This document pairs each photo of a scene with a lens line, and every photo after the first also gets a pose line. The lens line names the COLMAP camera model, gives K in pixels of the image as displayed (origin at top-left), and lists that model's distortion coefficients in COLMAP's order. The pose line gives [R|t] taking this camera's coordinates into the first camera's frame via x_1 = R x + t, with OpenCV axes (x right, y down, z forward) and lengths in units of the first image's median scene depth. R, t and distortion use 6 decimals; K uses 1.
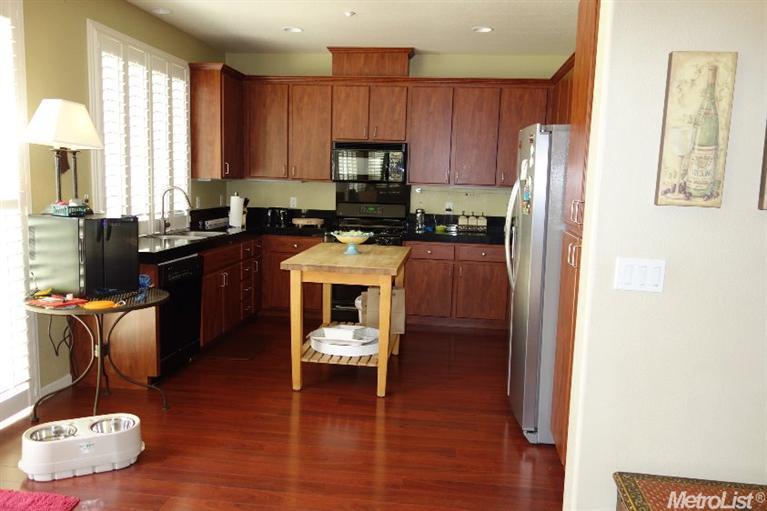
lens RADIAL K [[605.0, 0, 386.0], [0, 605.0, 253.2], [0, 0, 1]] dist [0.003552, -0.003707]
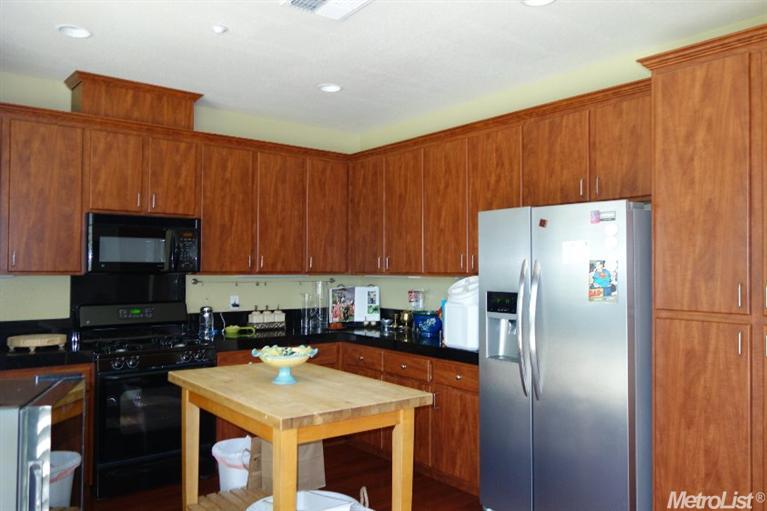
lens RADIAL K [[605.0, 0, 383.8], [0, 605.0, 258.1], [0, 0, 1]] dist [0.003552, -0.003707]
pose [[0.709551, -0.015781, 0.704477, -0.320691], [0.104500, 0.991051, -0.083052, -0.049203], [-0.696862, 0.132547, 0.704851, 0.327951]]
